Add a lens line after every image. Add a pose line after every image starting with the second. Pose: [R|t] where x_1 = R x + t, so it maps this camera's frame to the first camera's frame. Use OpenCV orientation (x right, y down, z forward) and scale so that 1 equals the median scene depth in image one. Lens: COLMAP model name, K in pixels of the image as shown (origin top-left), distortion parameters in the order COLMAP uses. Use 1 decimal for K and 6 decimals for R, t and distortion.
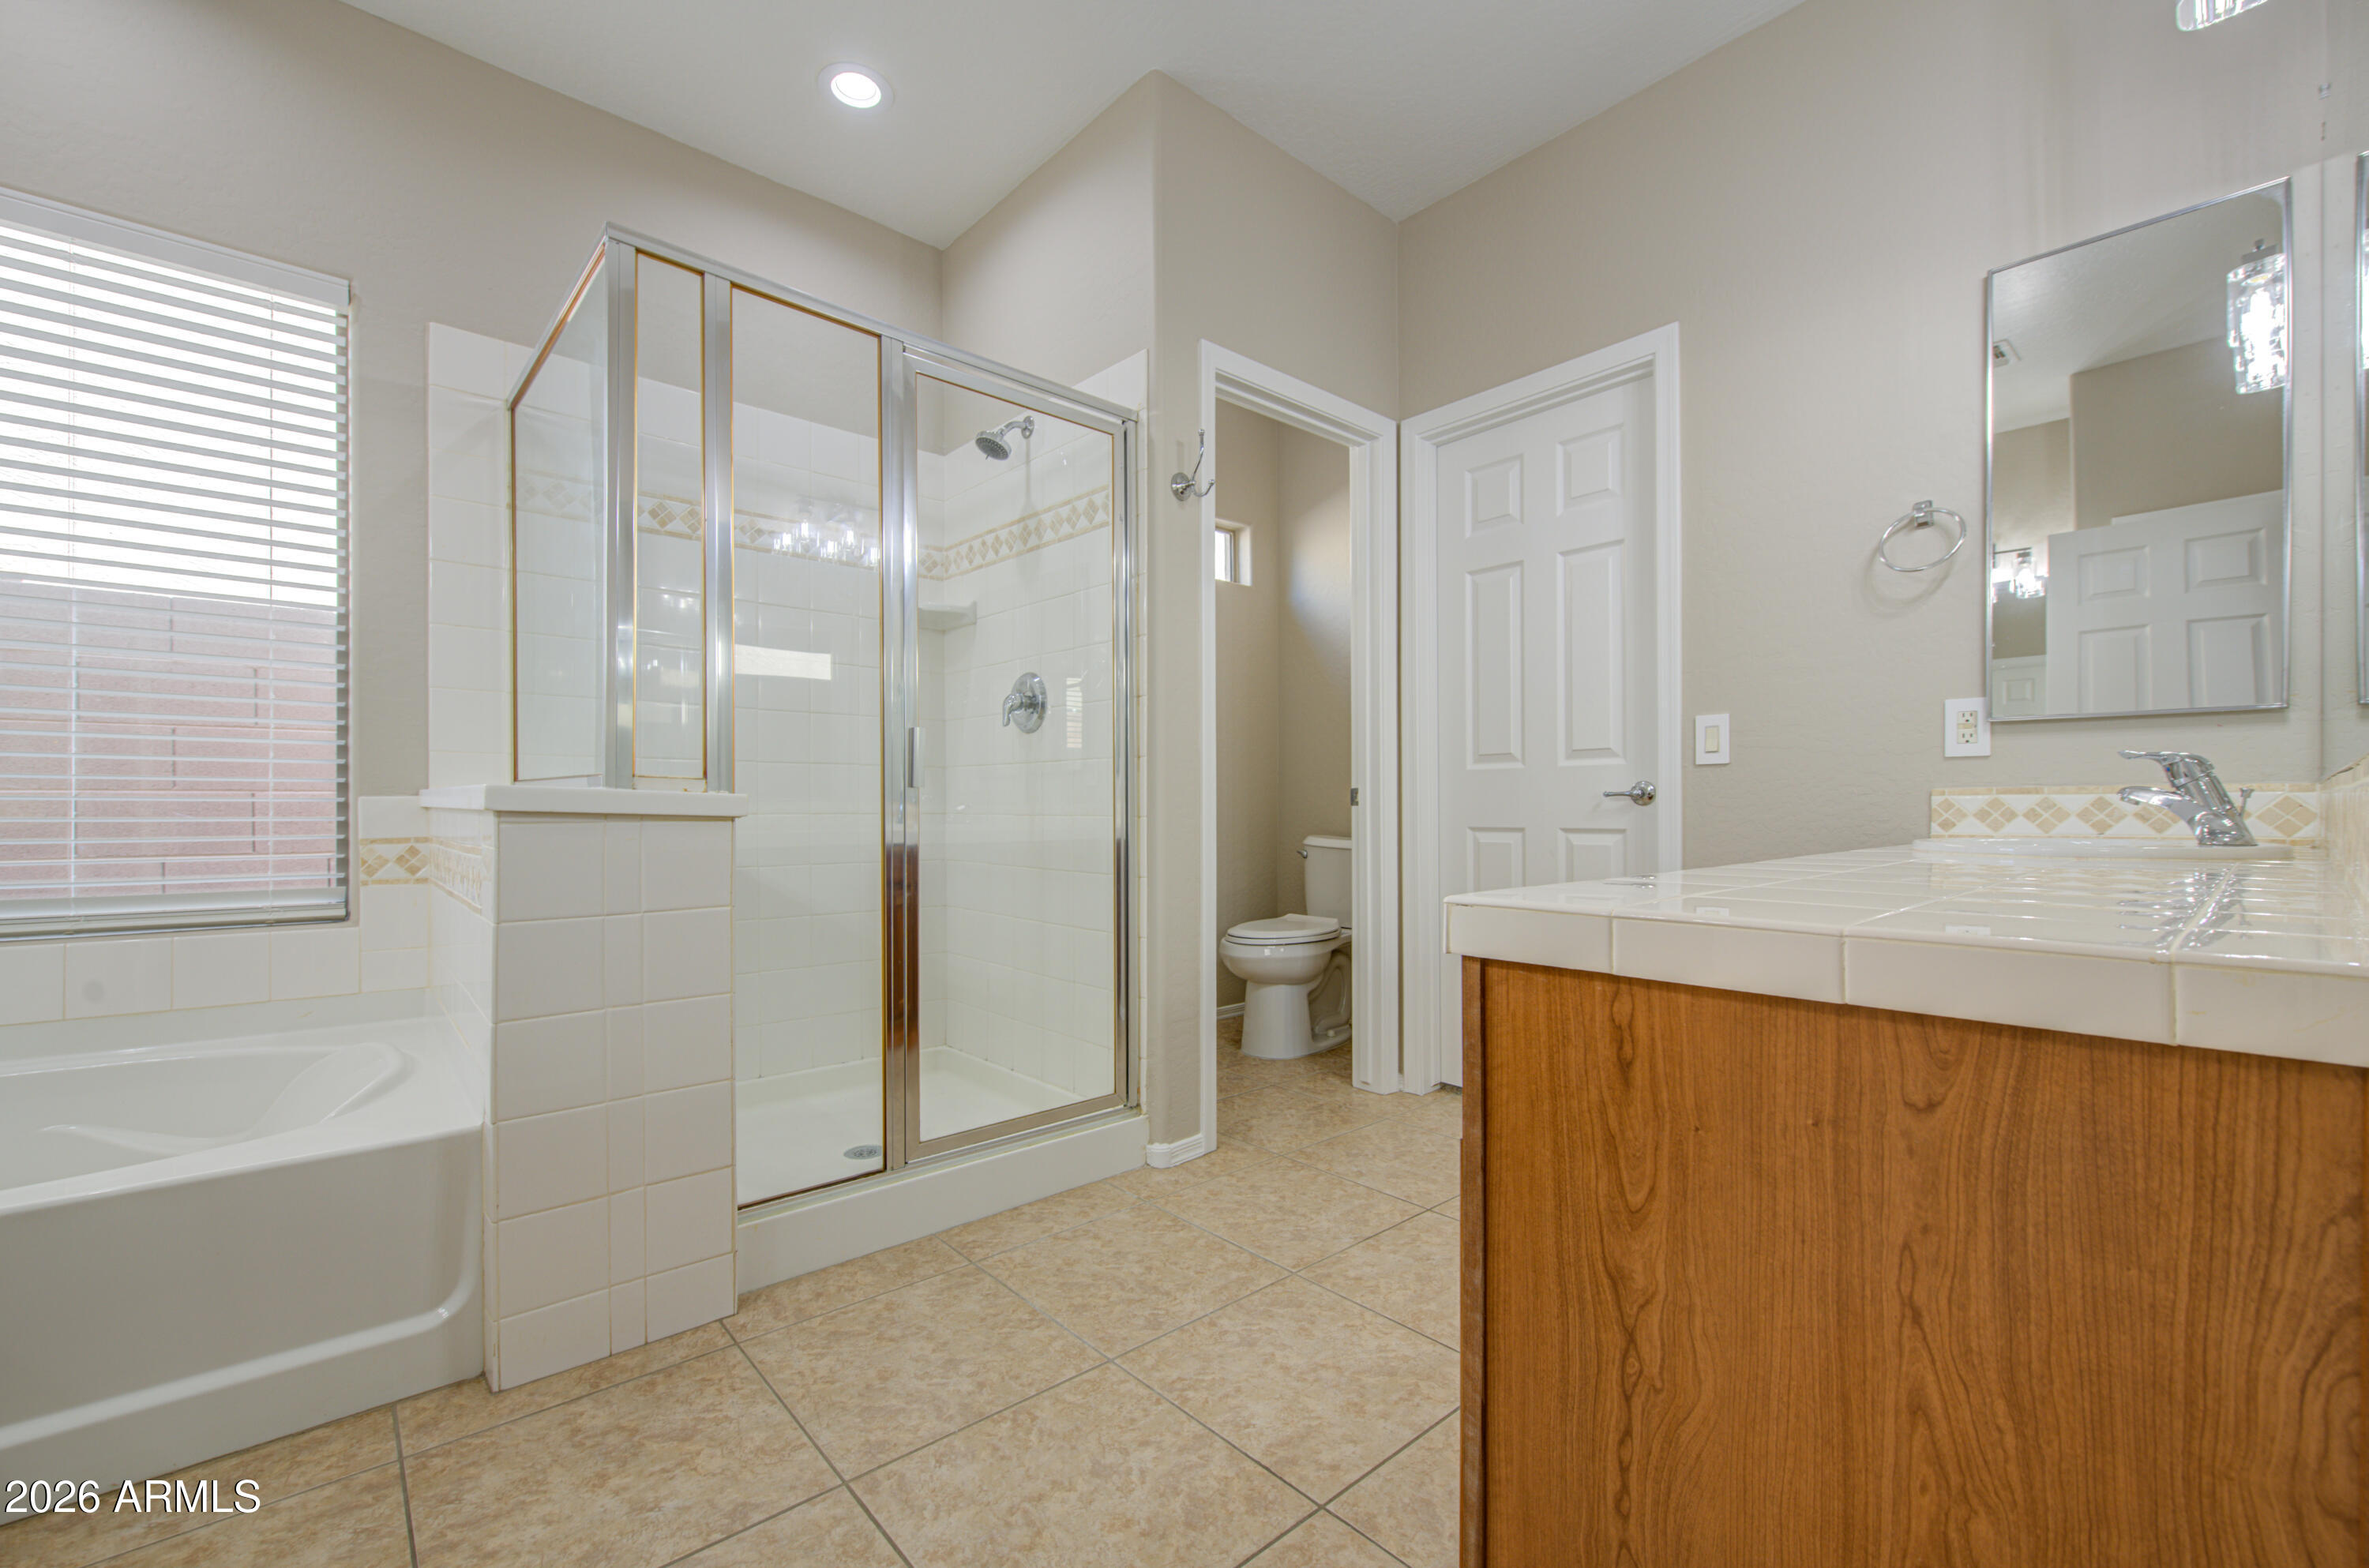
lens RADIAL K [[976.4, 0, 1172.8], [0, 976.4, 806.3], [0, 0, 1]] dist [-0.000636, -0.004236]
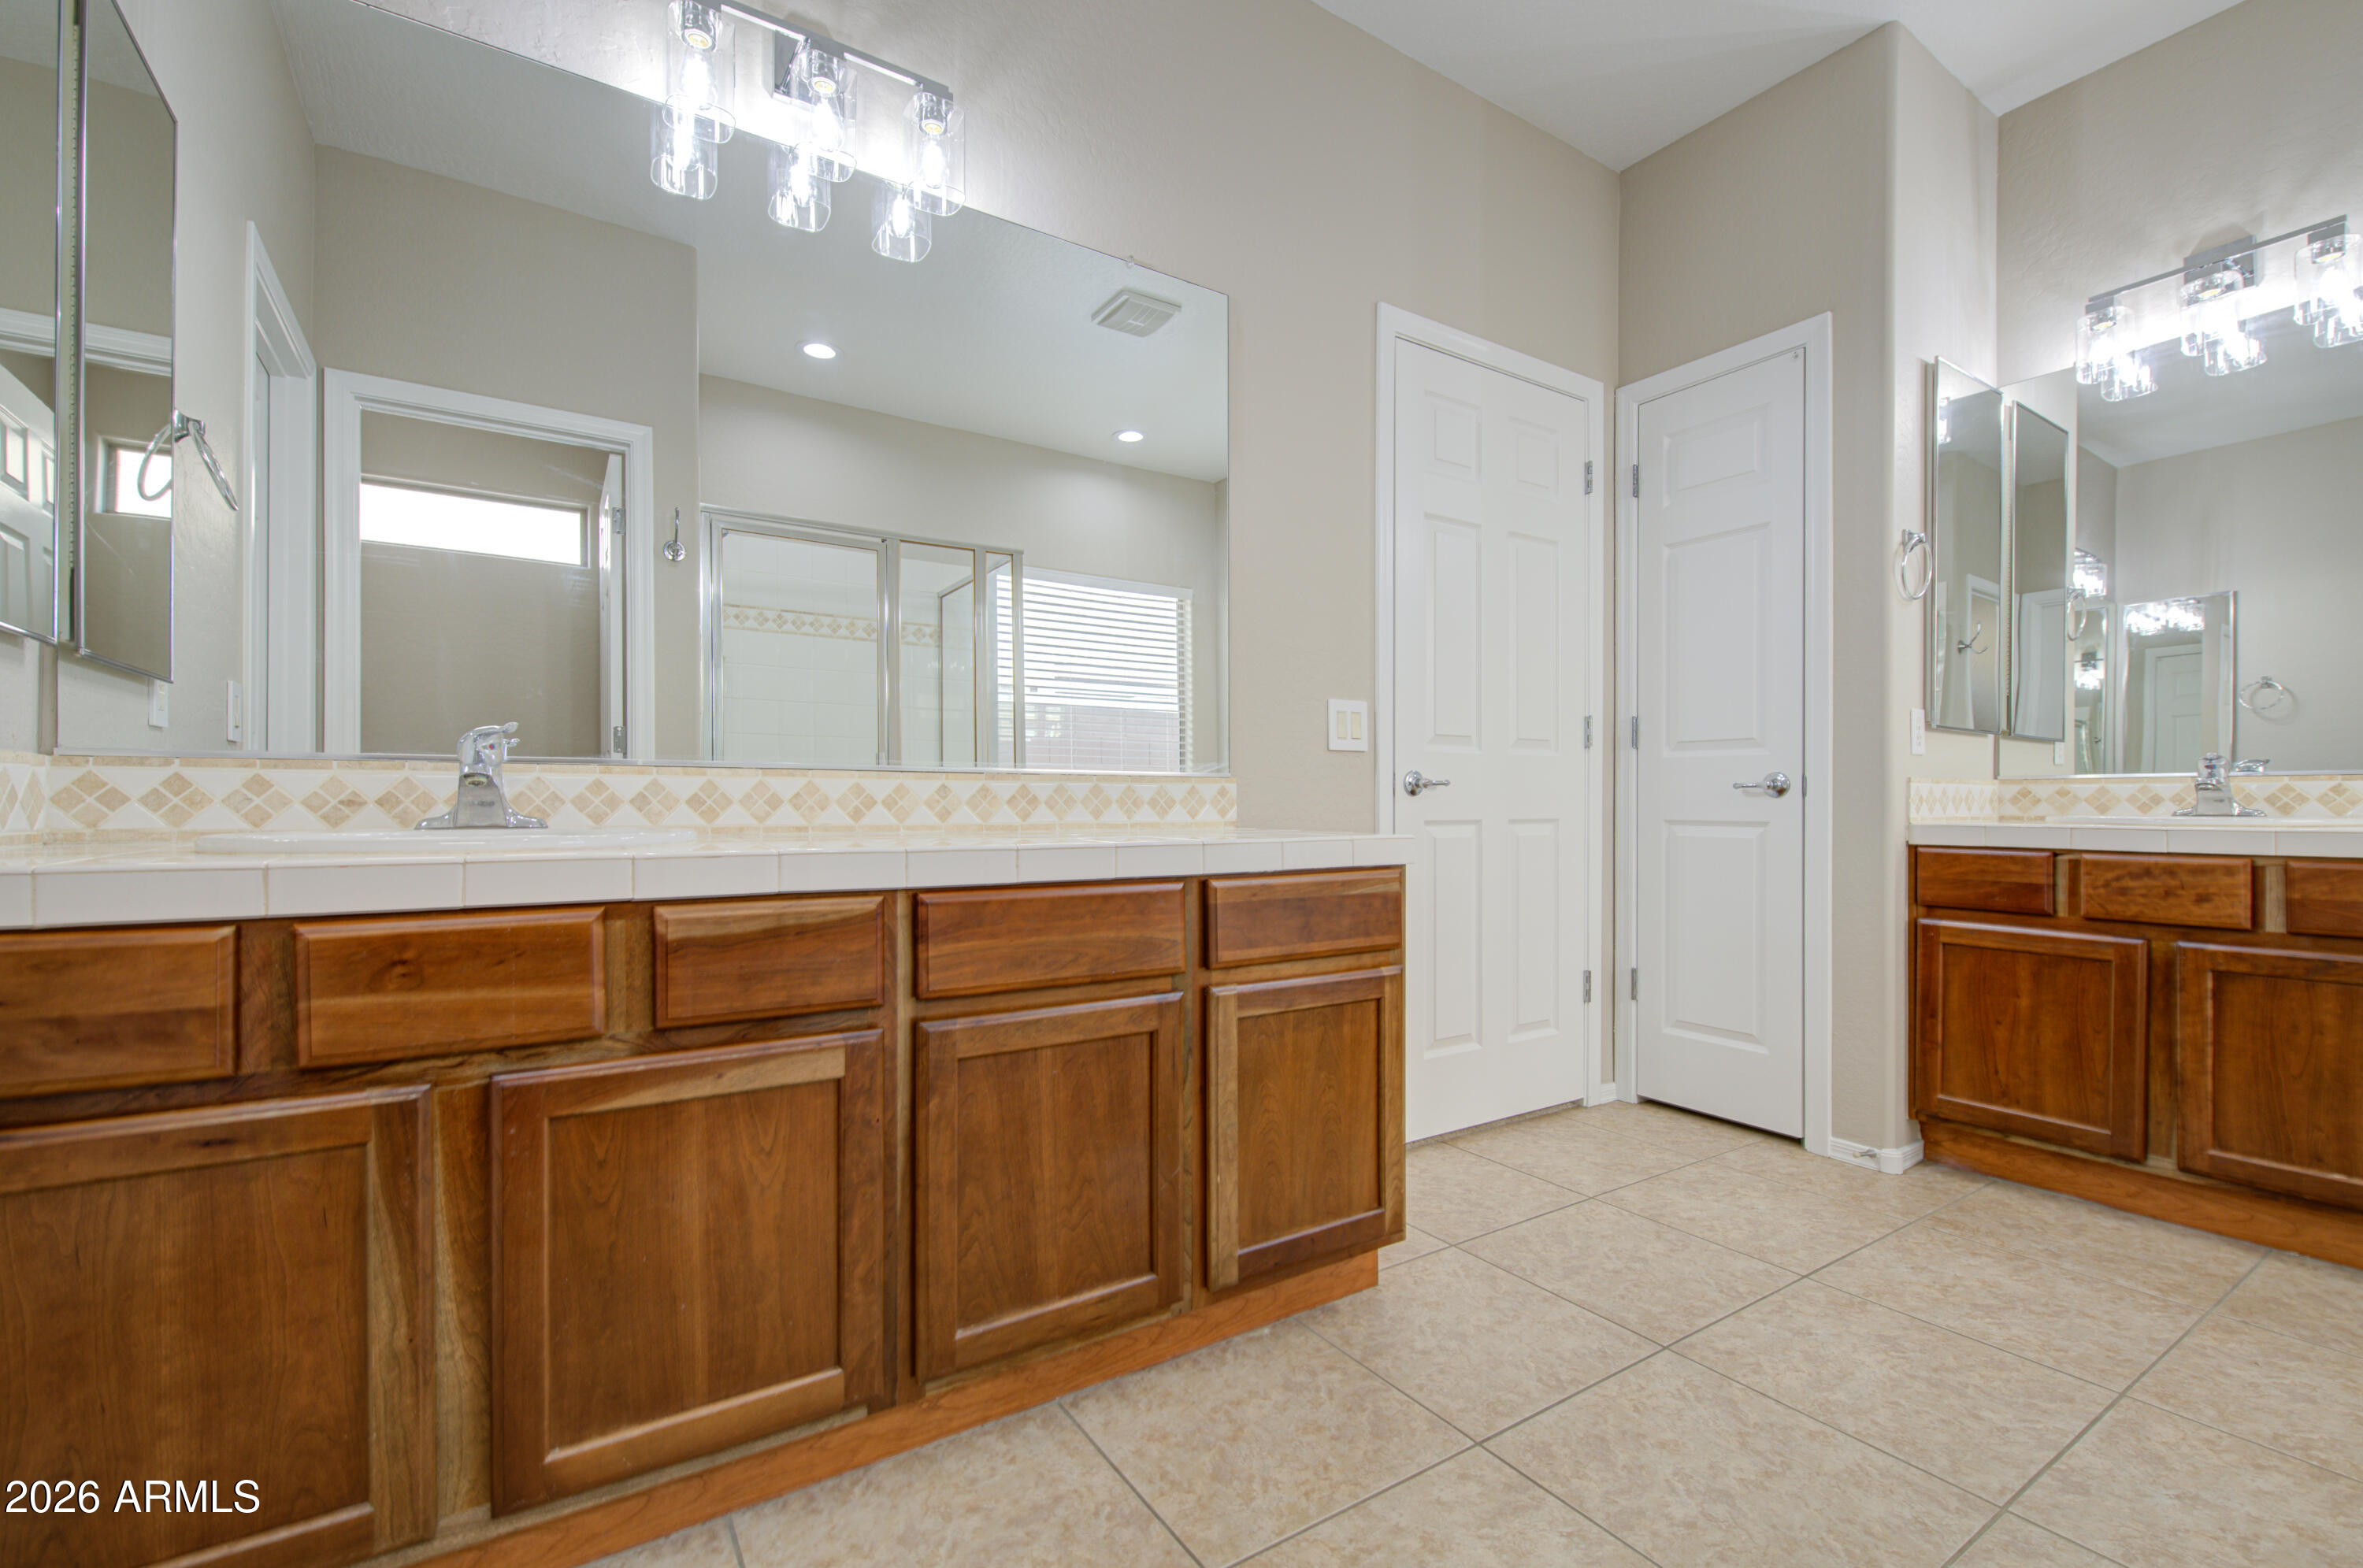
lens RADIAL K [[1014.0, 0, 1185.5], [0, 1014.0, 801.4], [0, 0, 1]] dist [0.001526, -0.000921]
pose [[-0.990264, 0.005006, 0.139114, 0.196719], [0.004734, 0.999986, -0.002288, 0.009906], [-0.139124, -0.001607, -0.990274, 1.352583]]
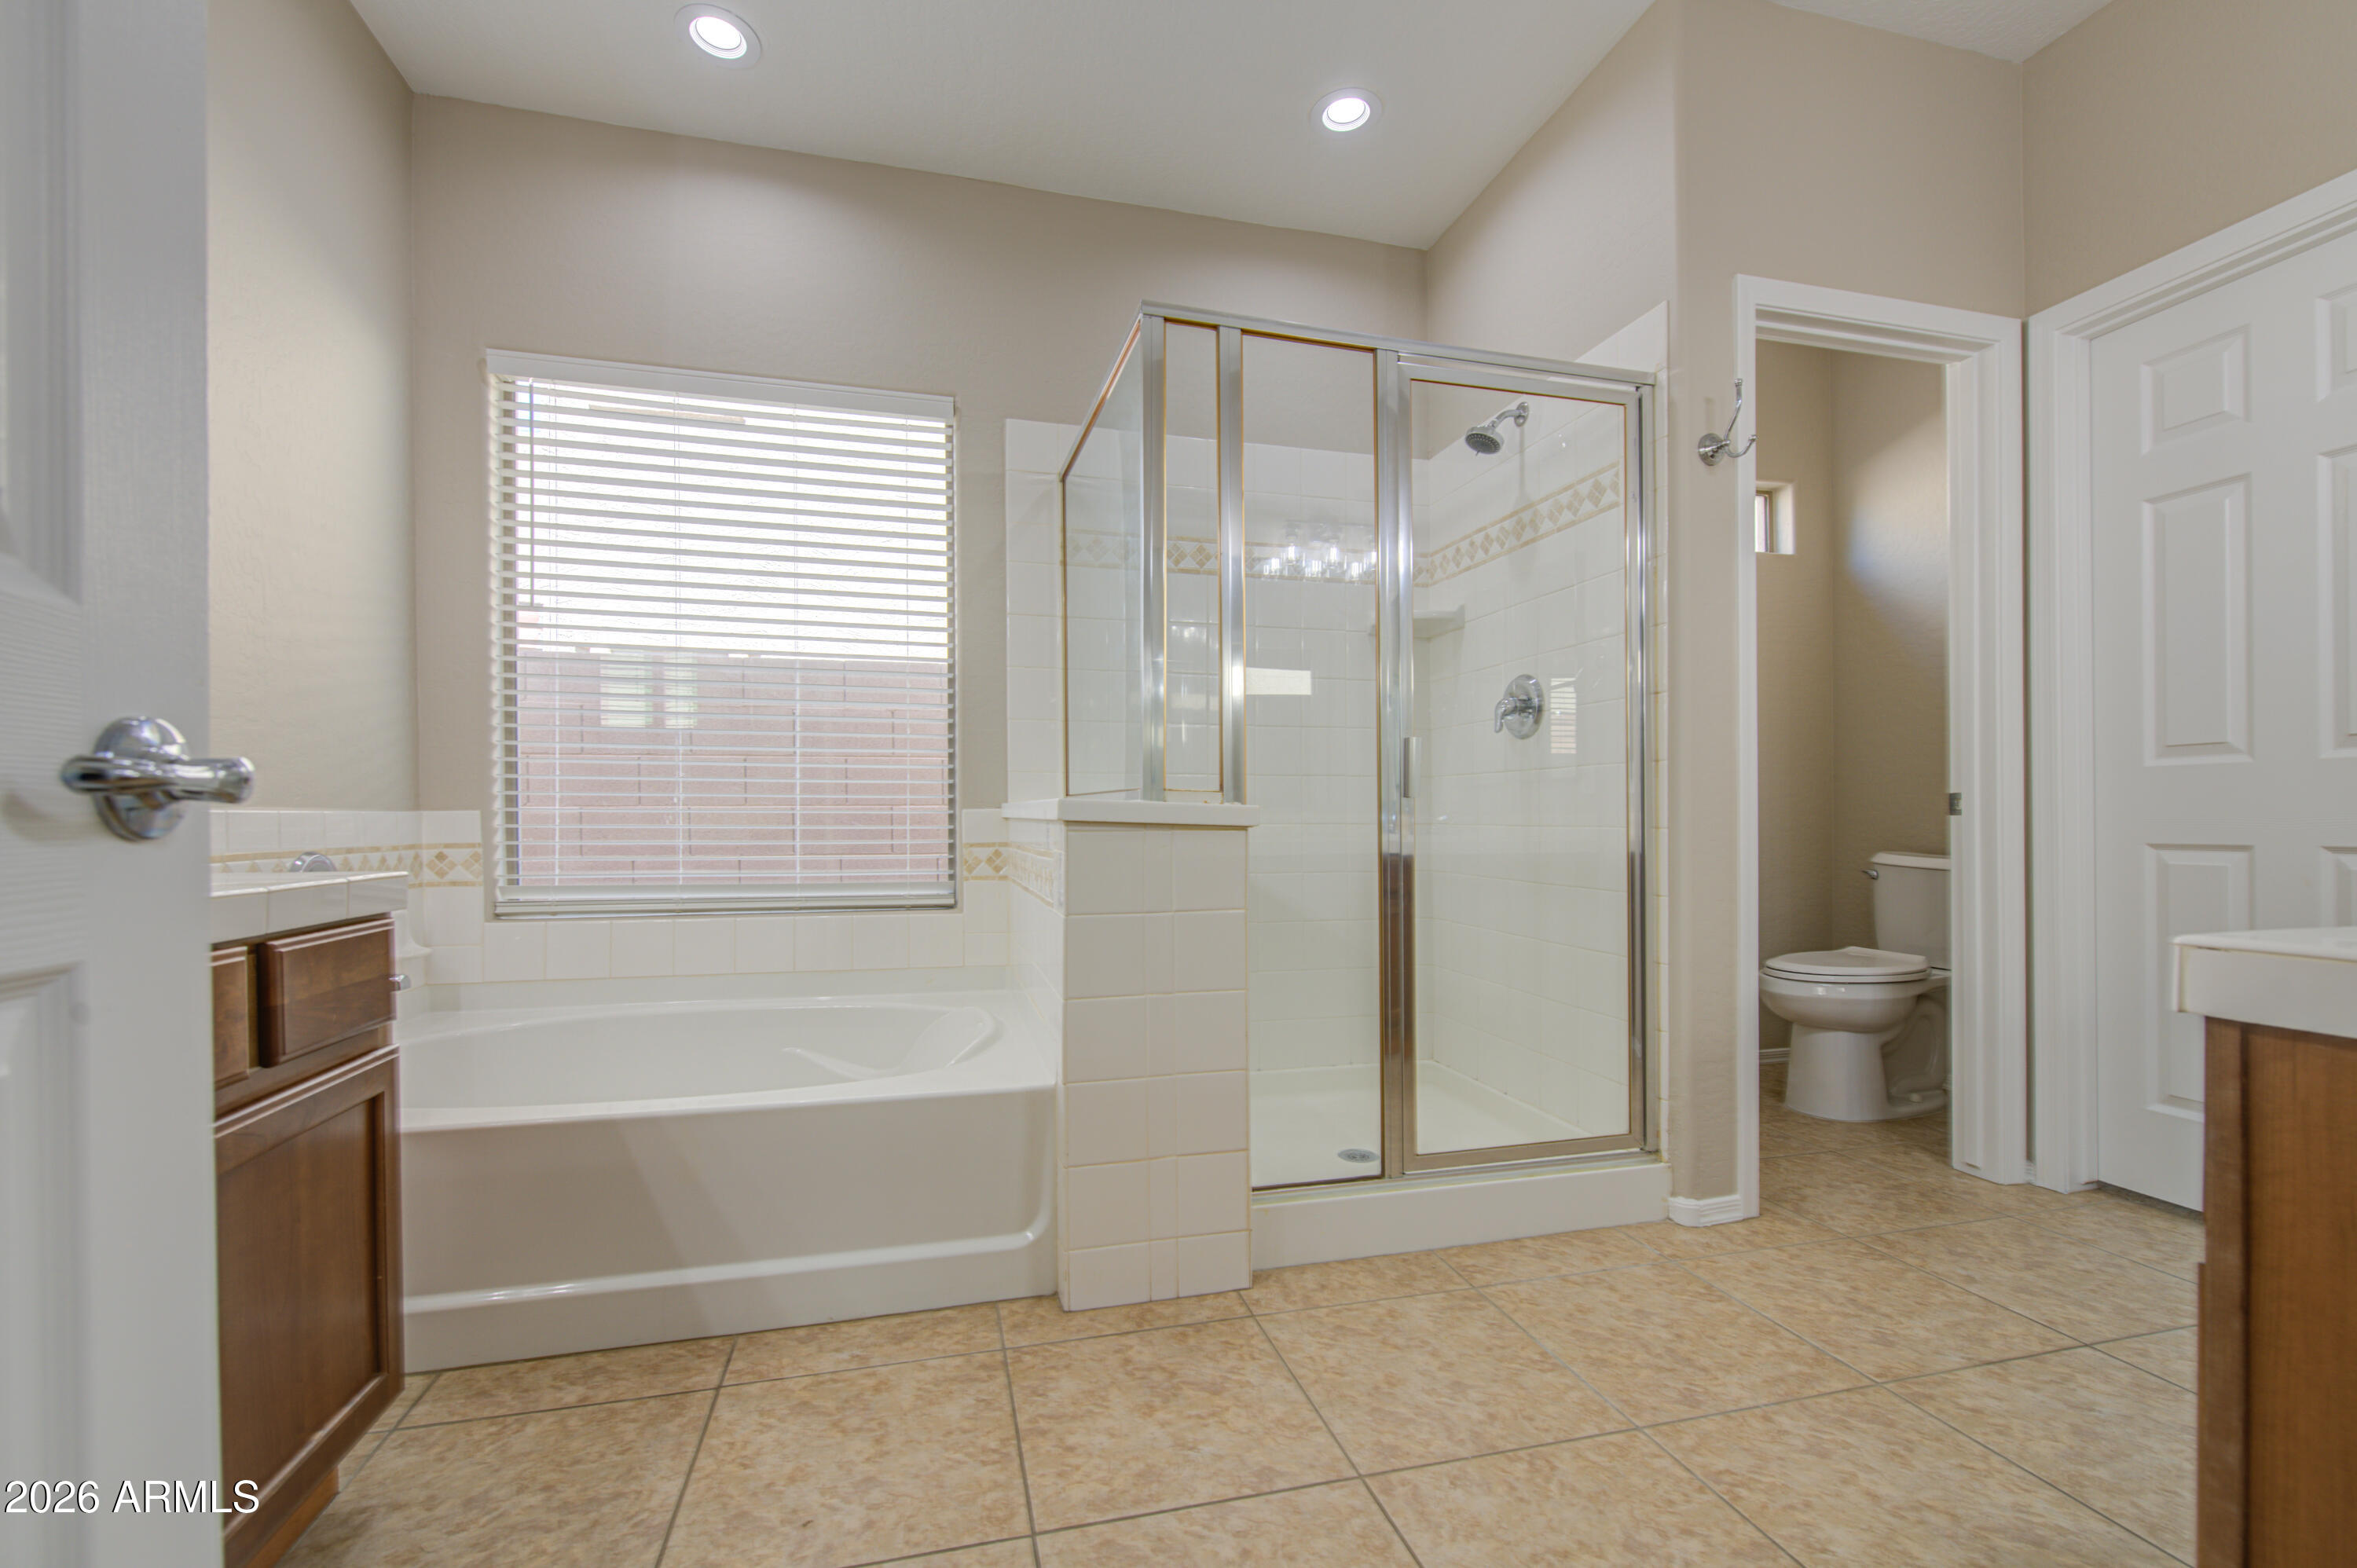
lens RADIAL K [[987.2, 0, 1166.5], [0, 987.2, 819.7], [0, 0, 1]] dist [0.001893, -0.005182]
pose [[0.890069, 0.000022, -0.455826, -0.029047], [0.001426, 0.999995, 0.002833, 0.000145], [0.455824, -0.003171, 0.890064, -0.009579]]
